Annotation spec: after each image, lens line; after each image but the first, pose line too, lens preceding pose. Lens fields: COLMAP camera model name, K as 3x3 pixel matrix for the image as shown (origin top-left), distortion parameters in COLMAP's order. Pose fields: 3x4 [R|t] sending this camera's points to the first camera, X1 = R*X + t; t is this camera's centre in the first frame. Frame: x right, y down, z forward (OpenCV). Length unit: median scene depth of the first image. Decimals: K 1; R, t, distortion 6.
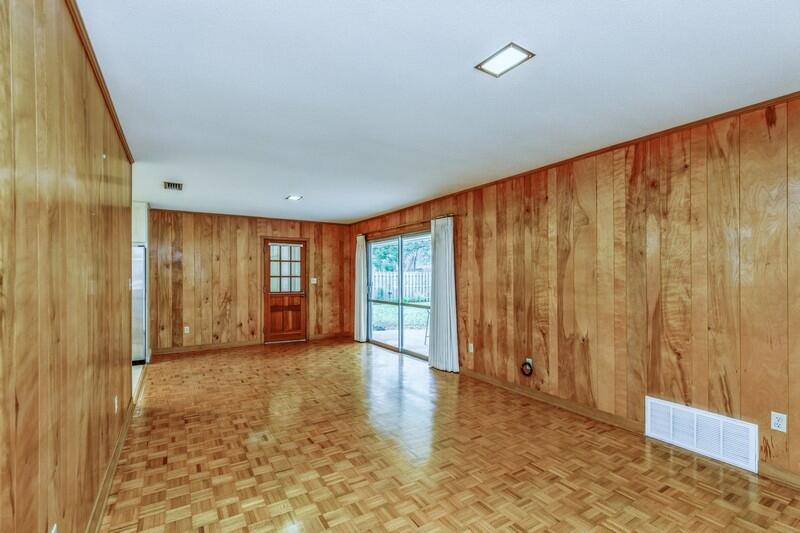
lens RADIAL K [[363.4, 0, 402.7], [0, 363.4, 276.0], [0, 0, 1]] dist [0.000469, -0.000027]
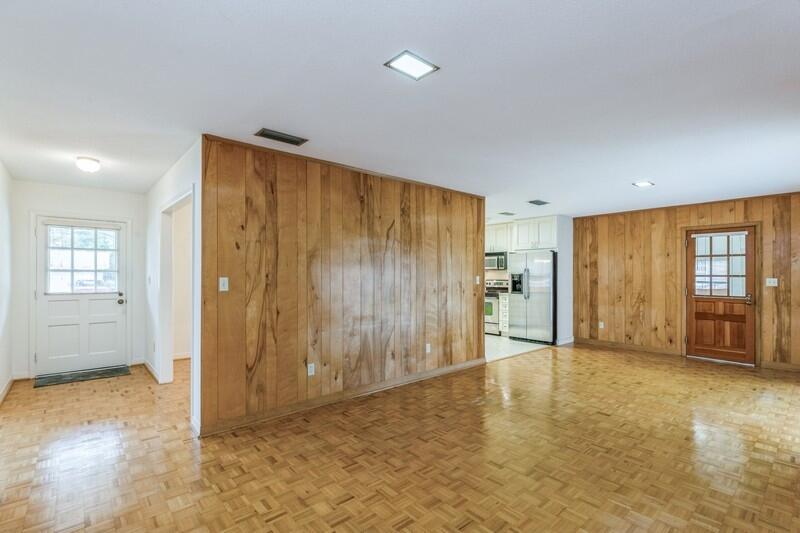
lens RADIAL K [[375.6, 0, 401.0], [0, 375.6, 268.9], [0, 0, 1]] dist [-0.000594, -0.000038]
pose [[0.156219, -0.015206, -0.987605, 0.412986], [-0.000233, 0.999881, -0.015432, -0.000593], [0.987722, 0.002640, 0.156197, 0.246019]]
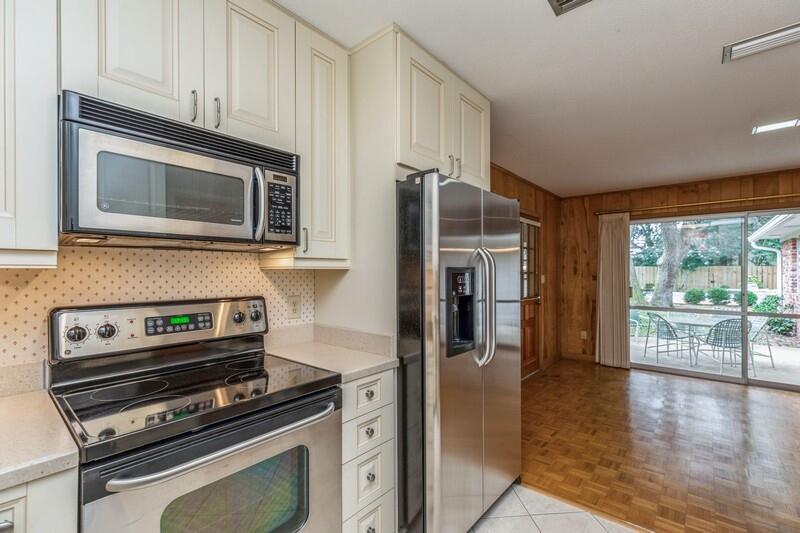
lens RADIAL K [[357.3, 0, 399.3], [0, 357.3, 272.2], [0, 0, 1]] dist [0.002769, 0.000381]
pose [[0.957169, -0.001524, 0.289527, -0.823105], [0.000079, 0.999987, 0.005002, -0.002387], [-0.289531, -0.004765, 0.957157, 0.549280]]
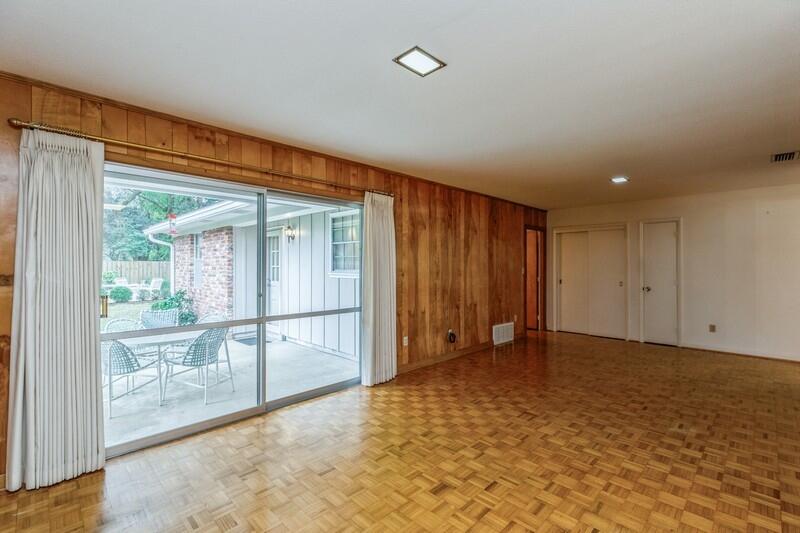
lens RADIAL K [[362.2, 0, 398.6], [0, 362.2, 264.6], [0, 0, 1]] dist [0.000913, 0.000246]
pose [[-0.212935, 0.004291, 0.977057, -0.559365], [-0.002134, 0.999986, -0.004856, 0.000874], [-0.977064, -0.003119, -0.212923, 0.926003]]
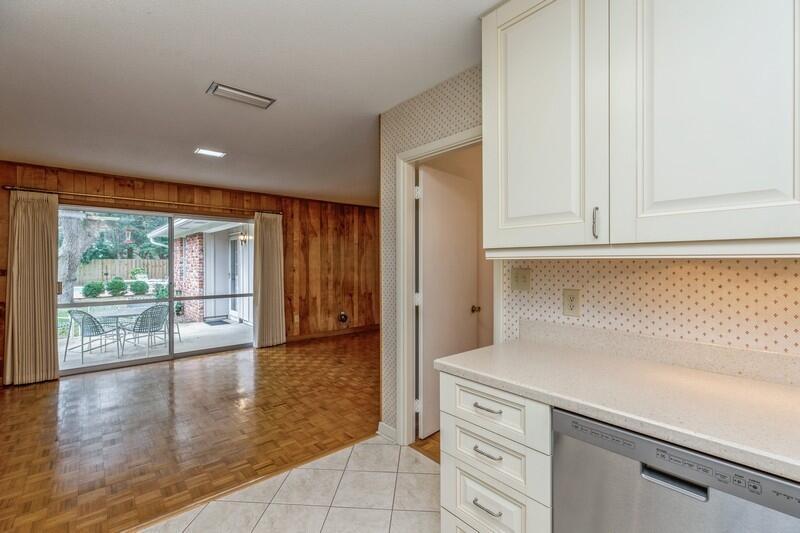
lens RADIAL K [[359.6, 0, 402.7], [0, 359.6, 264.4], [0, 0, 1]] dist [0.001430, 0.000216]
pose [[-0.147456, -0.003182, 0.989063, -0.871862], [-0.000502, 0.999995, 0.003143, -0.001711], [-0.989068, -0.000033, -0.147457, 0.617007]]
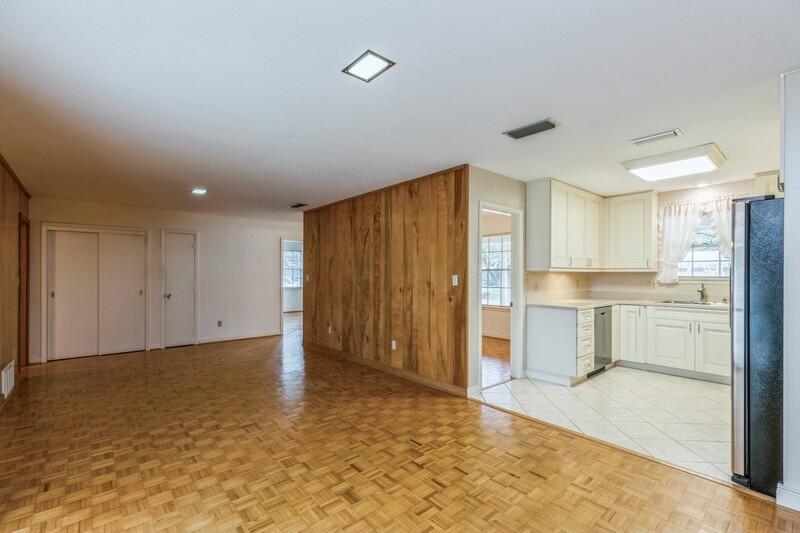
lens RADIAL K [[357.3, 0, 399.3], [0, 357.3, 272.2], [0, 0, 1]] dist [0.002769, 0.000381]
pose [[-0.988506, 0.000735, -0.151177, -0.230414], [0.001808, 0.999974, -0.006963, 0.002224], [0.151168, -0.007156, -0.988482, 1.152881]]
